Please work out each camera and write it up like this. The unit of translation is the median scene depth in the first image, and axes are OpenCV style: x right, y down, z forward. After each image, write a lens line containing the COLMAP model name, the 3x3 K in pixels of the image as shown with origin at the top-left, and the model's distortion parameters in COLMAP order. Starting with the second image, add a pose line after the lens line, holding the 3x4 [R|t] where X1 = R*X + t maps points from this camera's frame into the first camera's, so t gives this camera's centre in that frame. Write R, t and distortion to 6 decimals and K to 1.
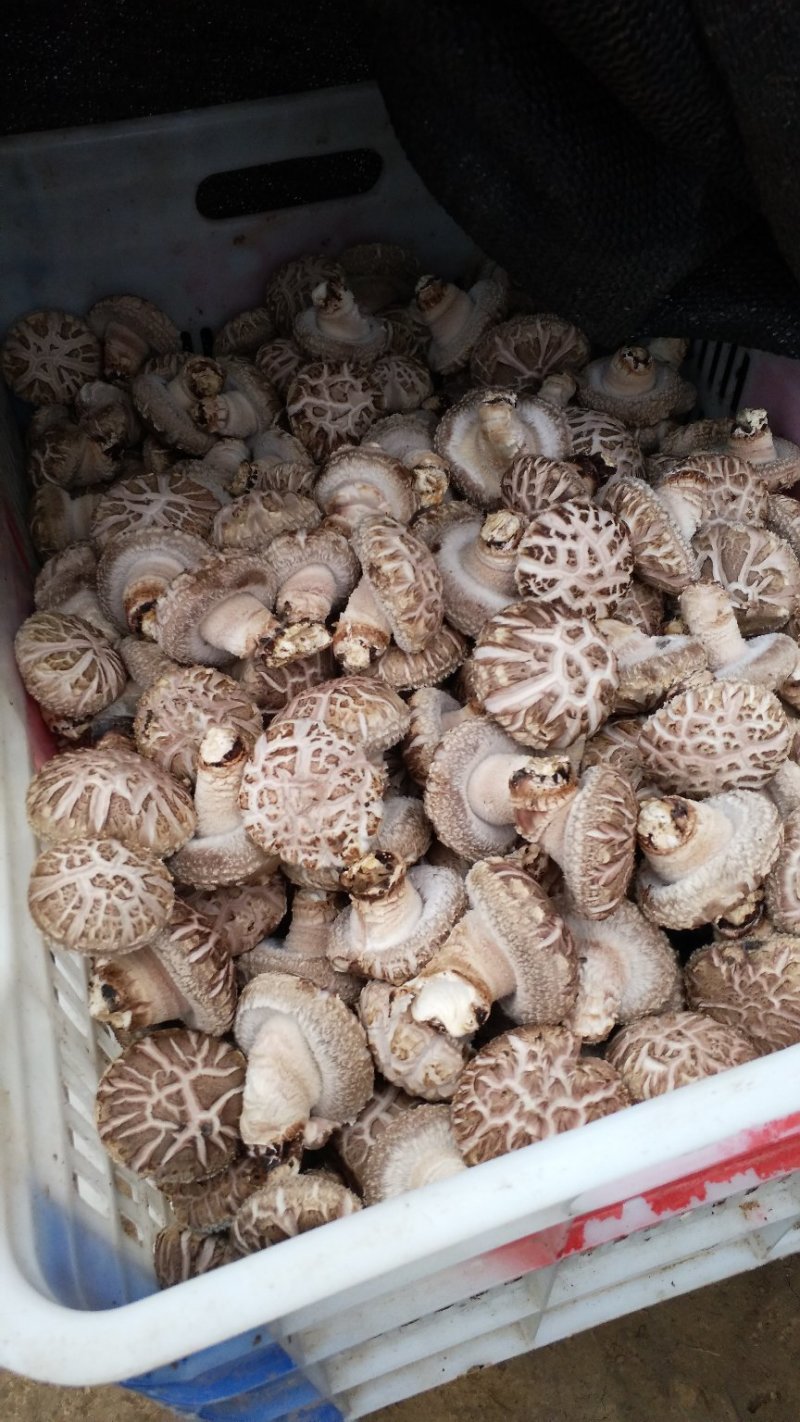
lens RADIAL K [[1038.3, 0, 400.0], [0, 1038.3, 711.0], [0, 0, 1]] dist [0.001074, 0.001873]
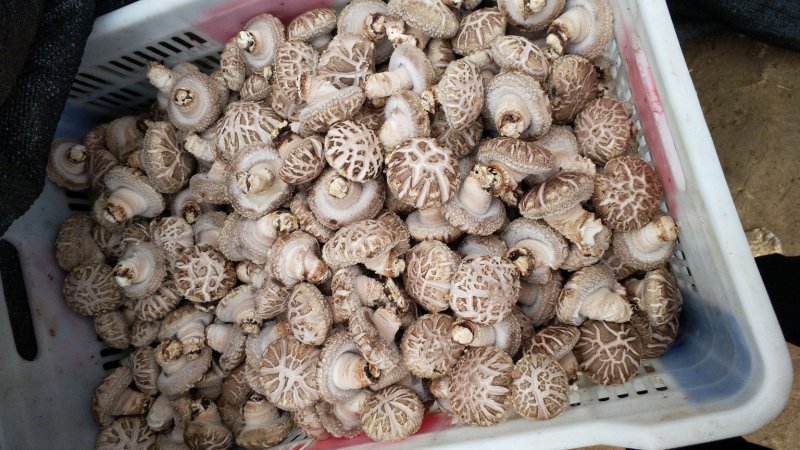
lens RADIAL K [[584.1, 0, 400.0], [0, 584.1, 225.0], [0, 0, 1]] dist [0.001074, 0.001873]
pose [[0.044390, -0.998066, 0.043525, -0.014101], [0.926373, 0.057433, 0.372202, -0.541006], [-0.373982, 0.023799, 0.927131, -0.032838]]
